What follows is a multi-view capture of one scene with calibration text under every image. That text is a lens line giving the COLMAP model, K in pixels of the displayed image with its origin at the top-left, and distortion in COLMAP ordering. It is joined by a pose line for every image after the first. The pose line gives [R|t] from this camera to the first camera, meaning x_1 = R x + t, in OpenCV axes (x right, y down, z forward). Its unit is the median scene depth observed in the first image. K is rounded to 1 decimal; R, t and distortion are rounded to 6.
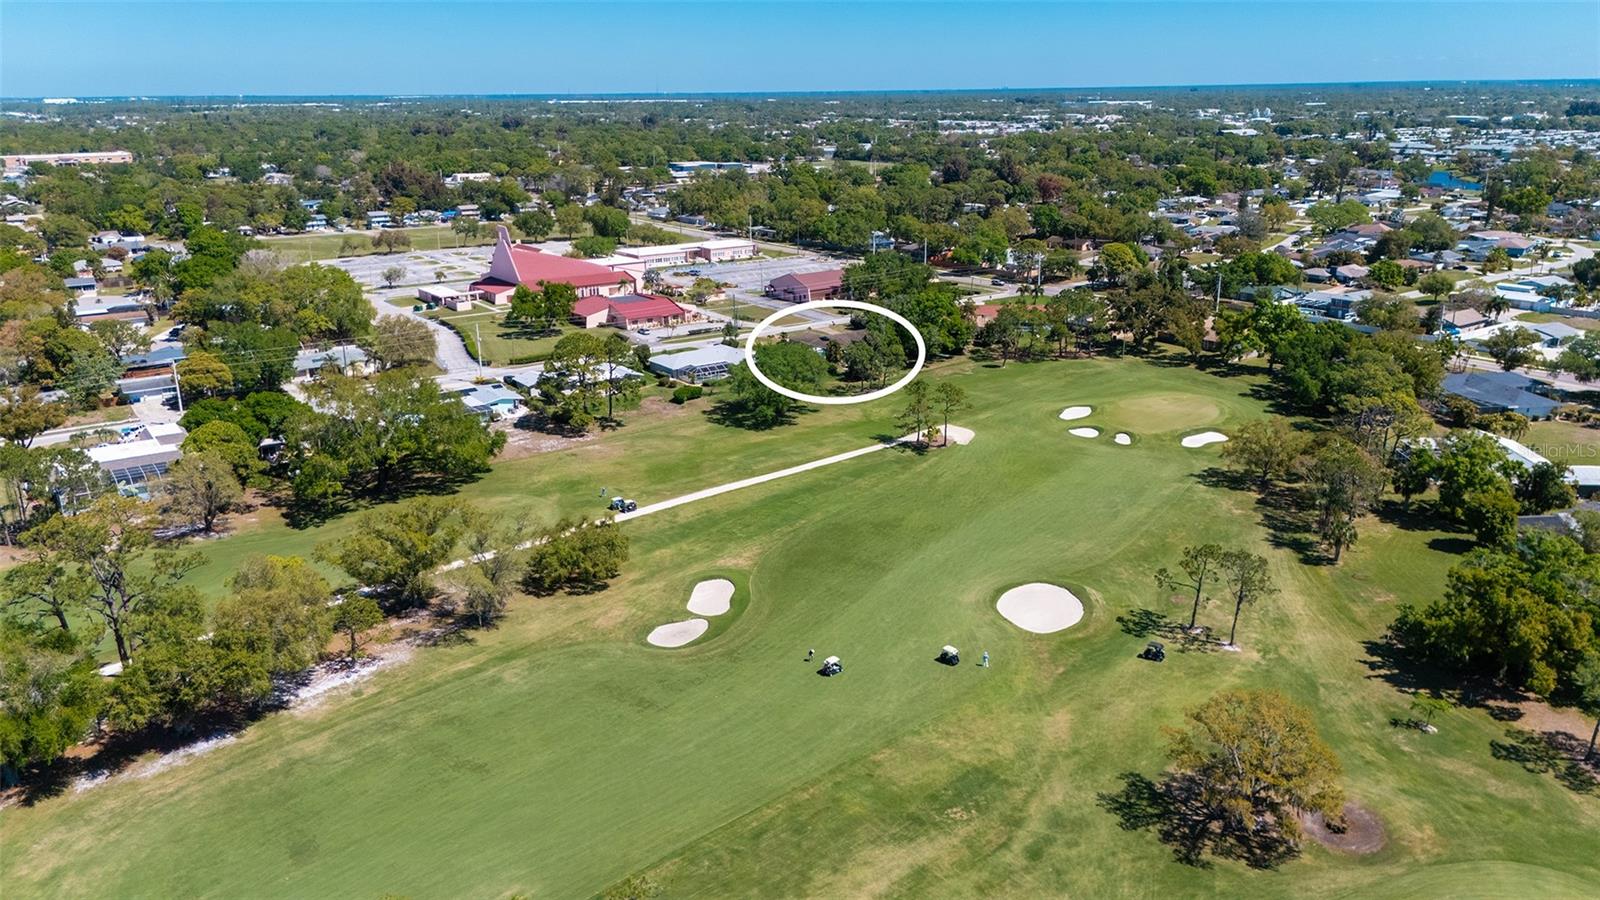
lens RADIAL K [[1159.7, 0, 800.0], [0, 1159.7, 450.0], [0, 0, 1]] dist [0.104194, -0.108845]
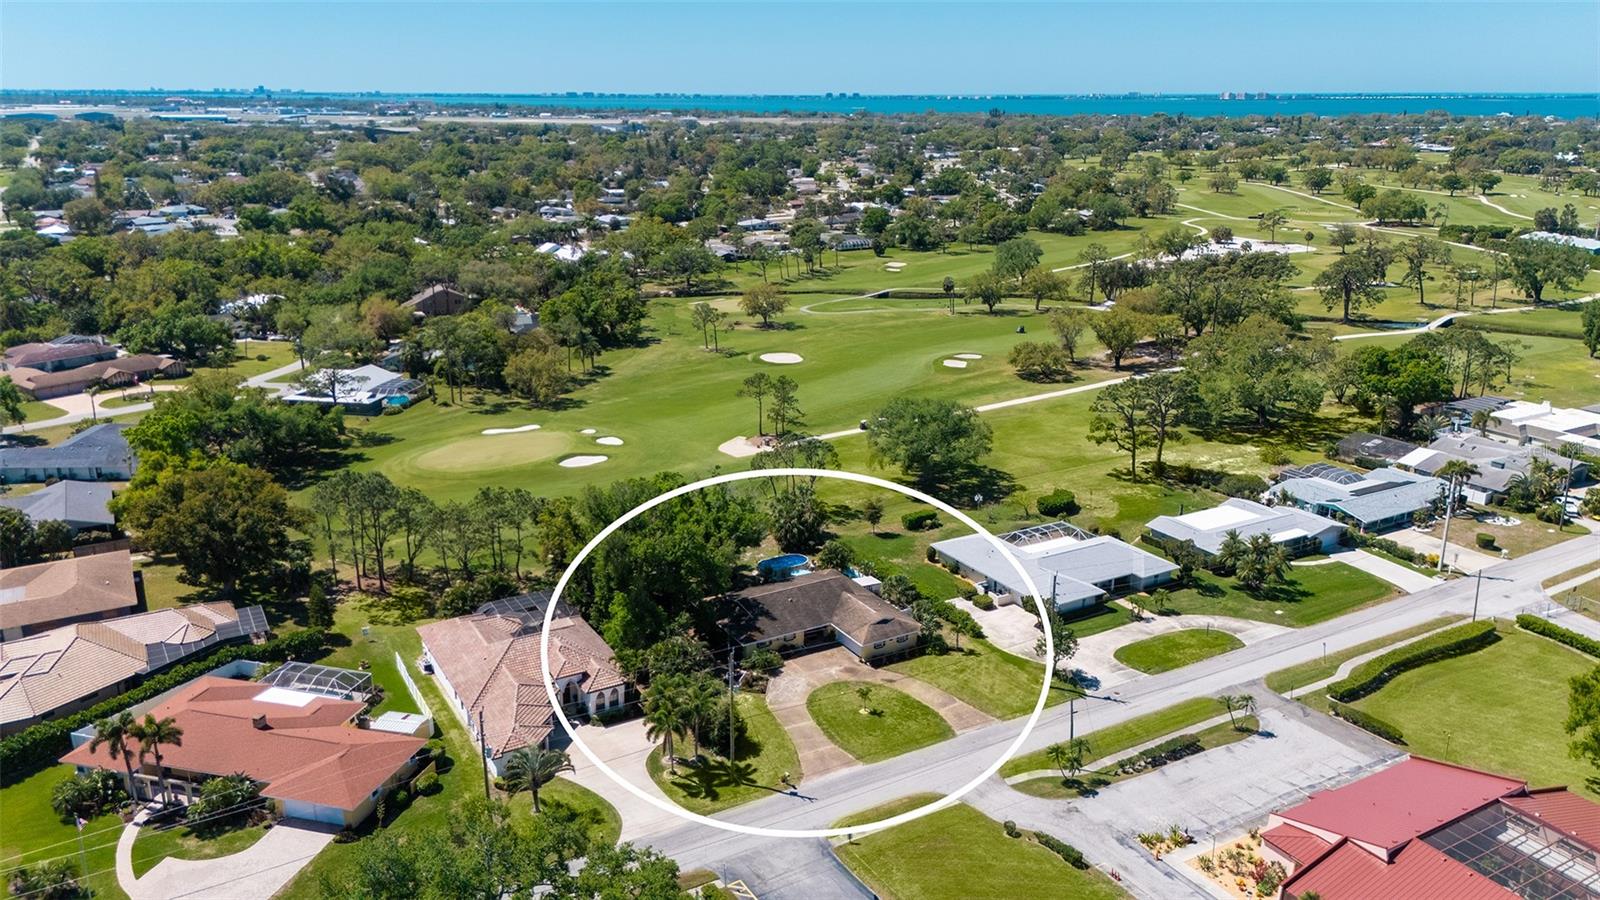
lens RADIAL K [[1168.7, 0, 800.0], [0, 1168.7, 450.0], [0, 0, 1]] dist [0.086567, -0.103750]
pose [[-0.995812, -0.013545, 0.090410, -0.002116], [0.039680, 0.826907, 0.560938, -0.328357], [-0.082359, 0.562176, -0.822906, 1.066840]]
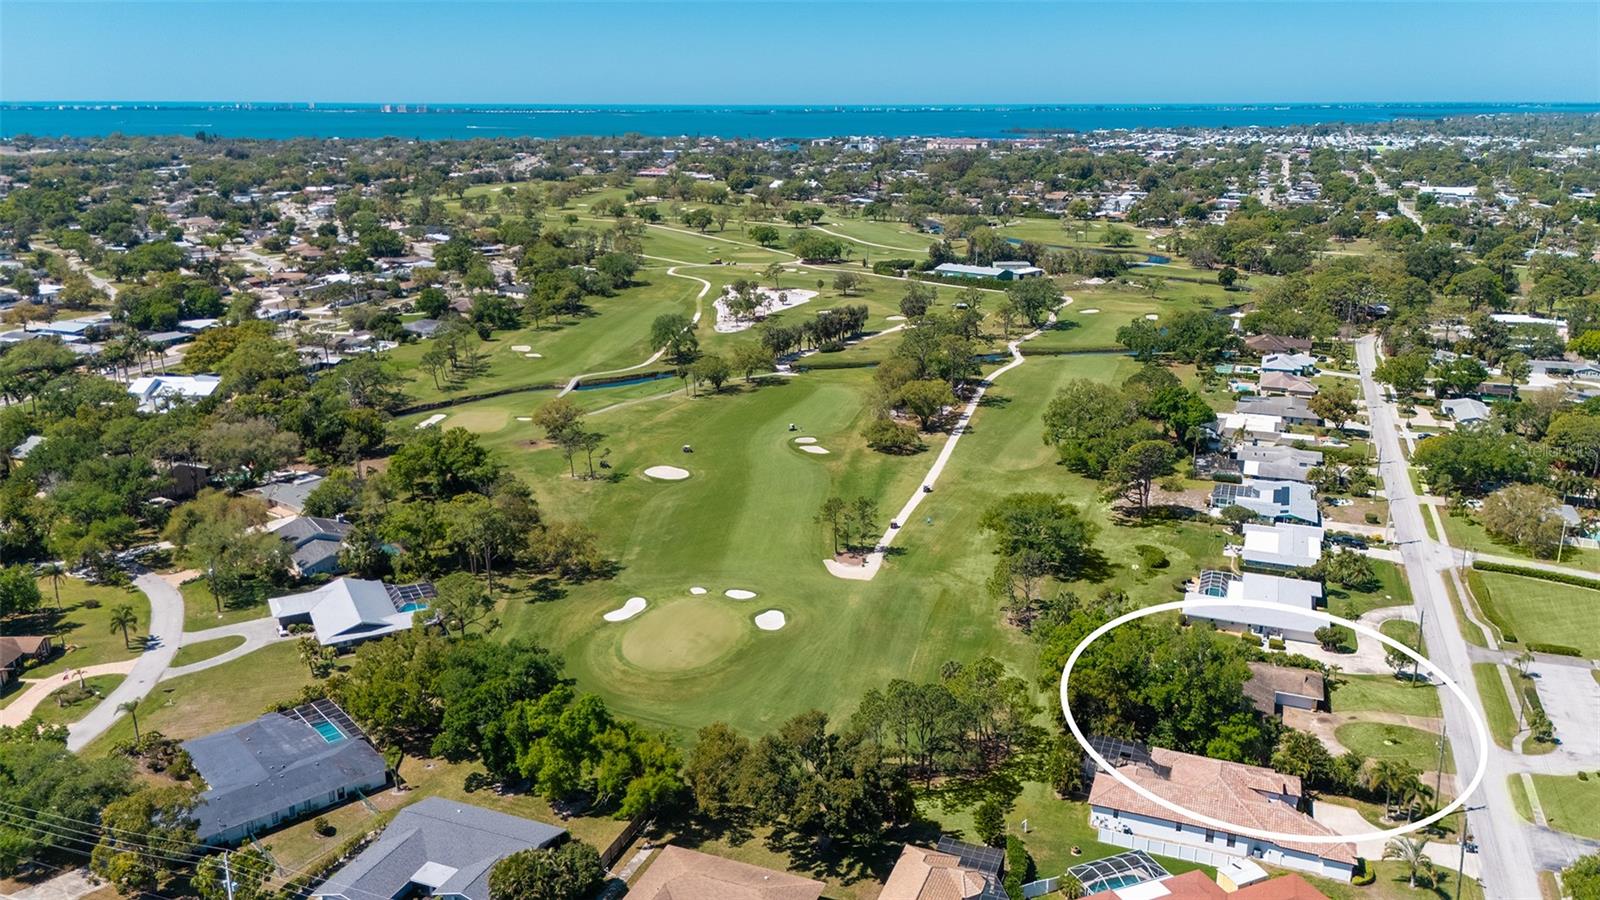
lens RADIAL K [[1177.4, 0, 800.0], [0, 1177.4, 450.0], [0, 0, 1]] dist [0.094102, -0.107403]
pose [[-0.838693, 0.166601, -0.518496, 0.413029], [-0.151314, 0.843289, 0.515720, -0.379105], [0.523161, 0.510987, -0.682052, 0.974300]]
